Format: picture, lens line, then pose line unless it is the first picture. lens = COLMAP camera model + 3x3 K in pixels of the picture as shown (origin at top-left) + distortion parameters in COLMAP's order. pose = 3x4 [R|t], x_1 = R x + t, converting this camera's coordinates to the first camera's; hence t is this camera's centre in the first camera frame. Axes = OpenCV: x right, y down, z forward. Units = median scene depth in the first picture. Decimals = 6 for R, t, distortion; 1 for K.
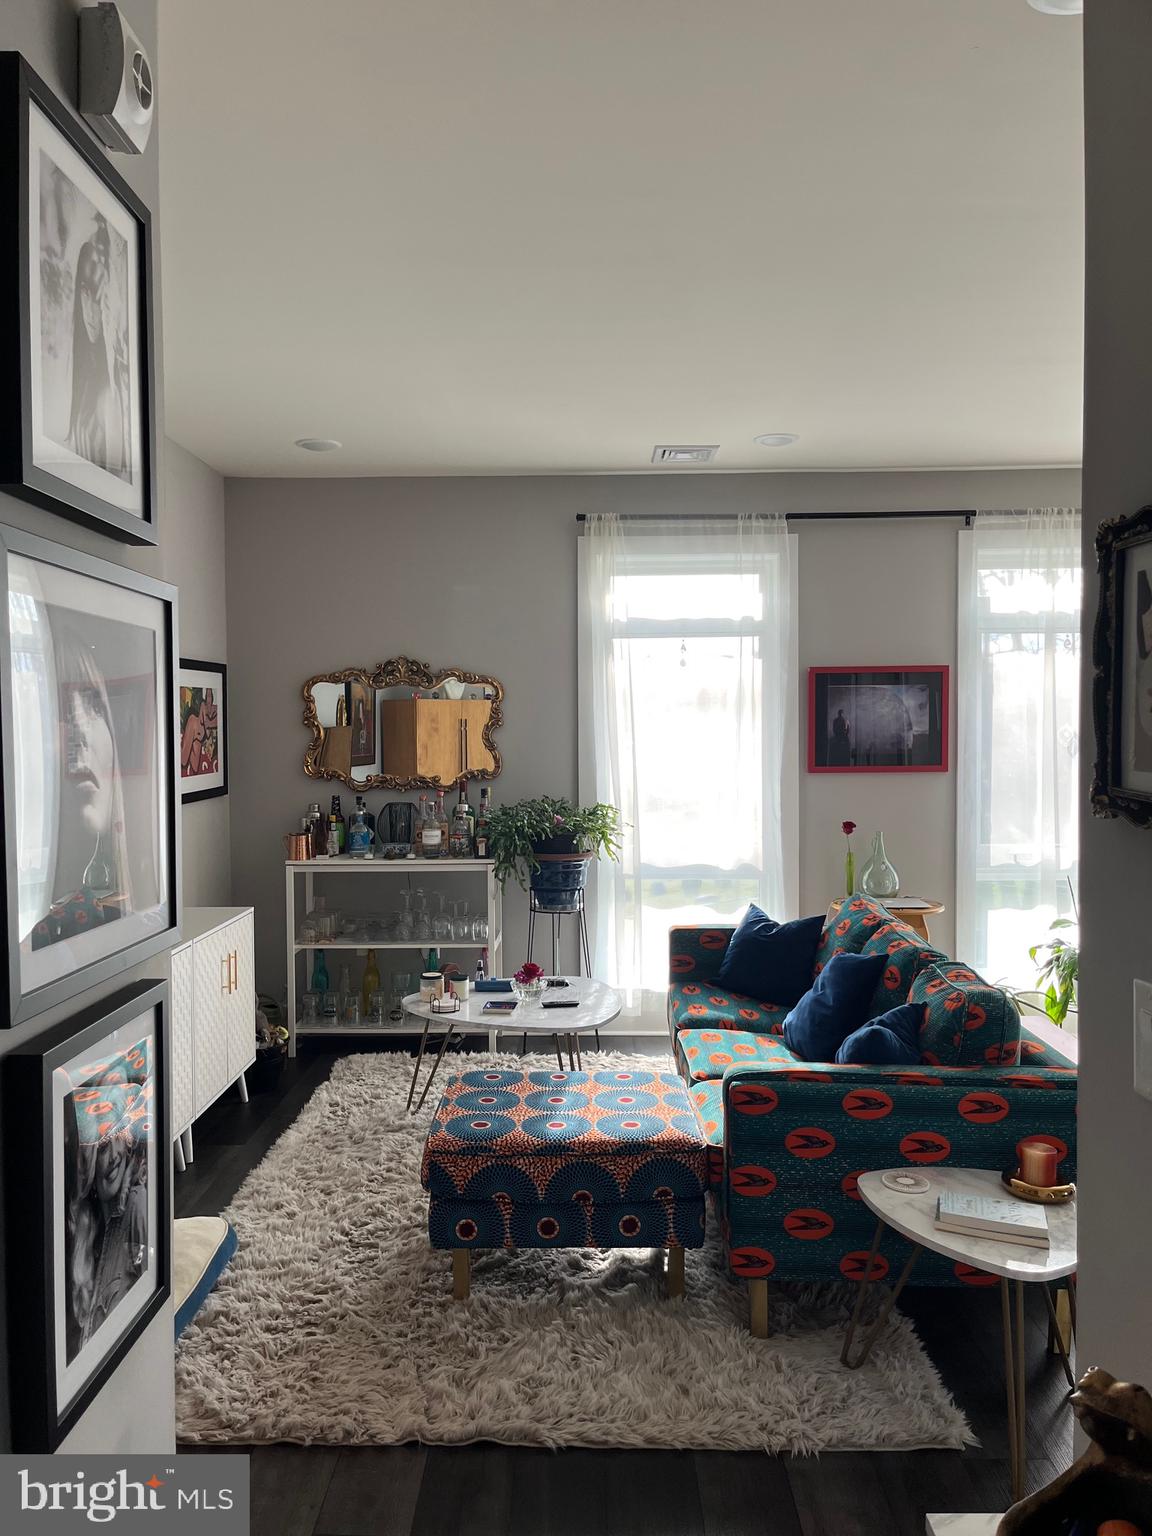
lens RADIAL K [[1181.1, 0, 570.1], [0, 1181.1, 772.2], [0, 0, 1]] dist [0.078227, -0.079678]
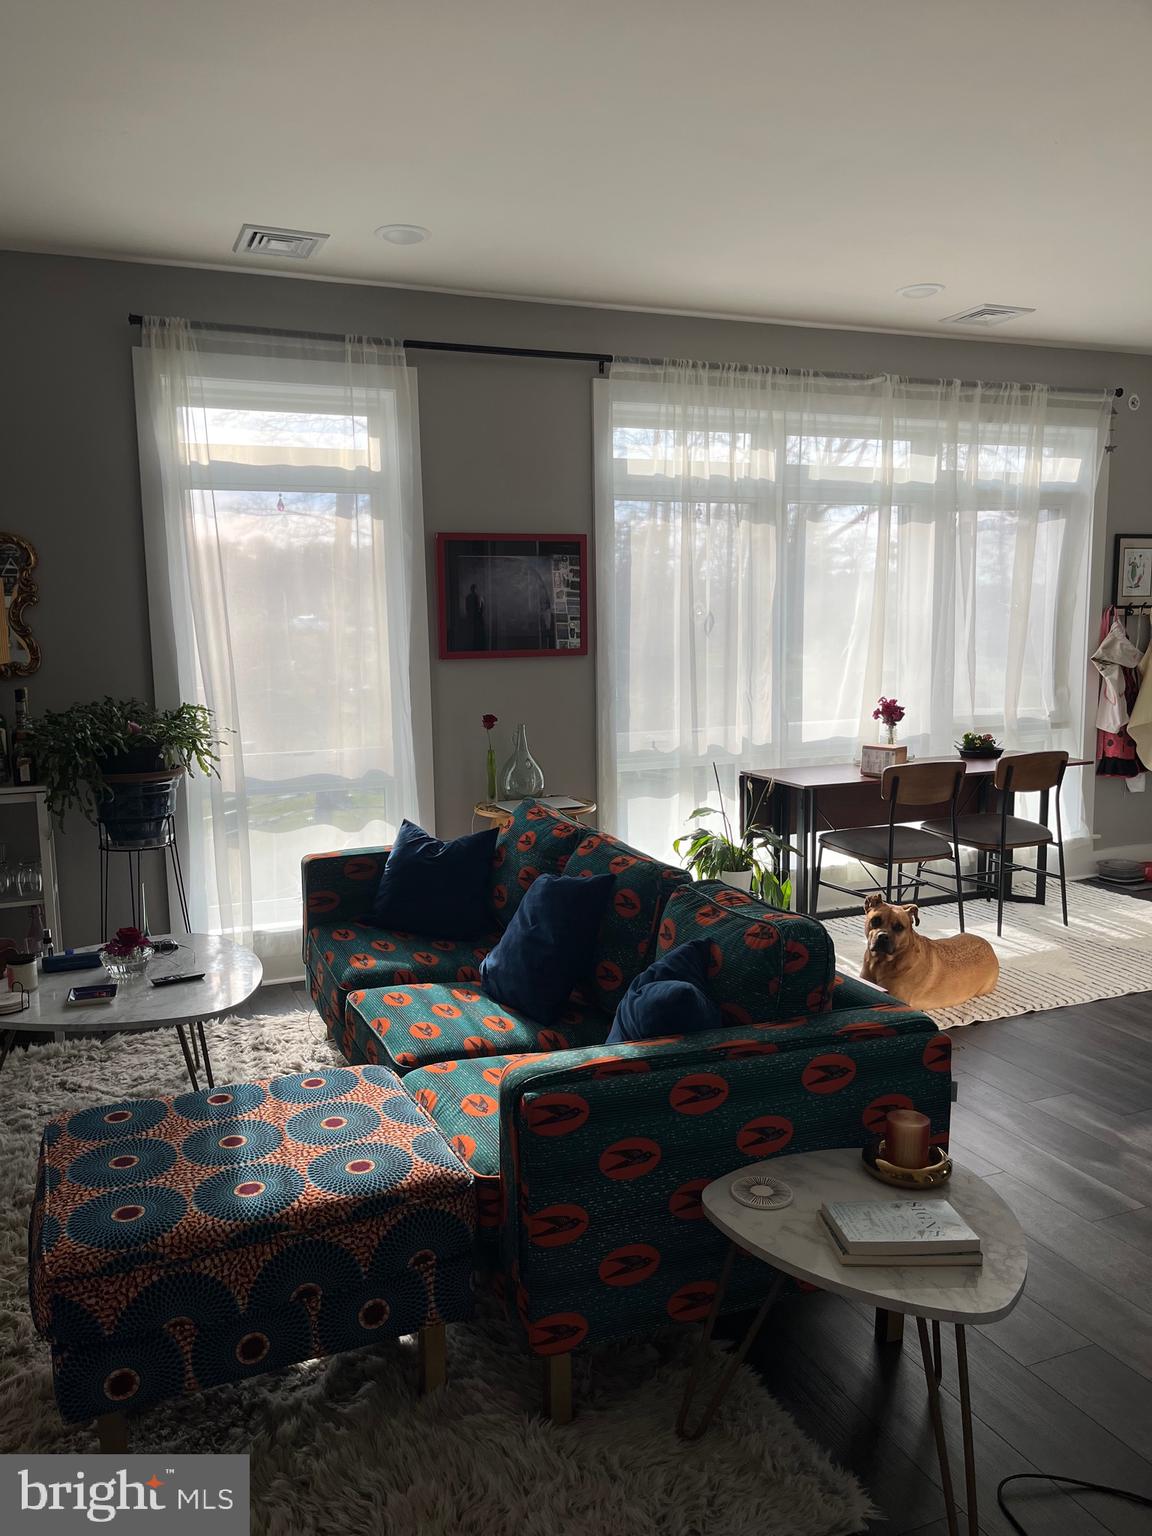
lens RADIAL K [[1181.1, 0, 570.1], [0, 1181.1, 772.2], [0, 0, 1]] dist [0.078227, -0.079678]
pose [[0.918852, -0.060281, 0.389971, -0.061927], [0.024619, 0.995095, 0.095811, 0.002698], [-0.393834, -0.078436, 0.915829, 0.219661]]
